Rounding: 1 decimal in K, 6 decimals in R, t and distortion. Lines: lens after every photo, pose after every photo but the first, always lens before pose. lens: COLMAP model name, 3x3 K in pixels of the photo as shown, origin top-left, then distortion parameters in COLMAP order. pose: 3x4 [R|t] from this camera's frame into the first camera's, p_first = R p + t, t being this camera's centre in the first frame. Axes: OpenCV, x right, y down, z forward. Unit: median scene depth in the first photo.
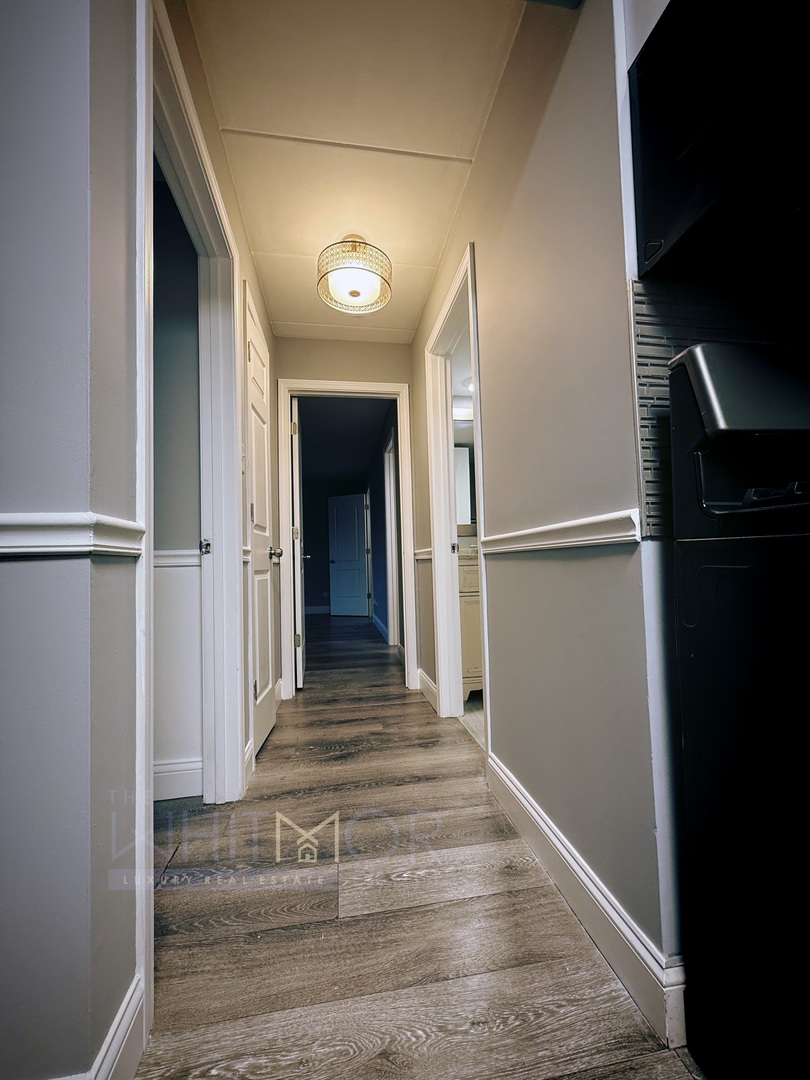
lens RADIAL K [[434.5, 0, 402.4], [0, 434.5, 544.5], [0, 0, 1]] dist [-0.003841, -0.000100]
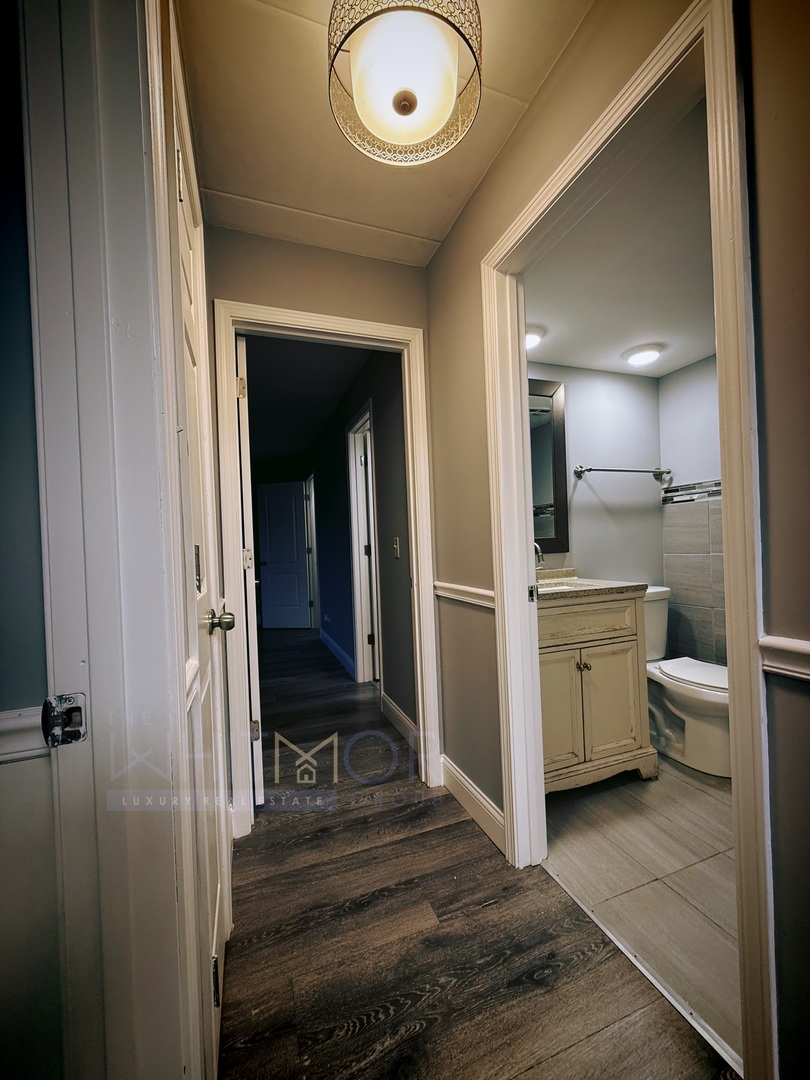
lens RADIAL K [[434.5, 0, 403.8], [0, 434.5, 544.8], [0, 0, 1]] dist [-0.003841, -0.000100]
pose [[0.981305, -0.009565, 0.192221, -0.173072], [0.001532, 0.999121, 0.041894, -0.084794], [-0.192453, -0.040816, 0.980457, 0.414635]]
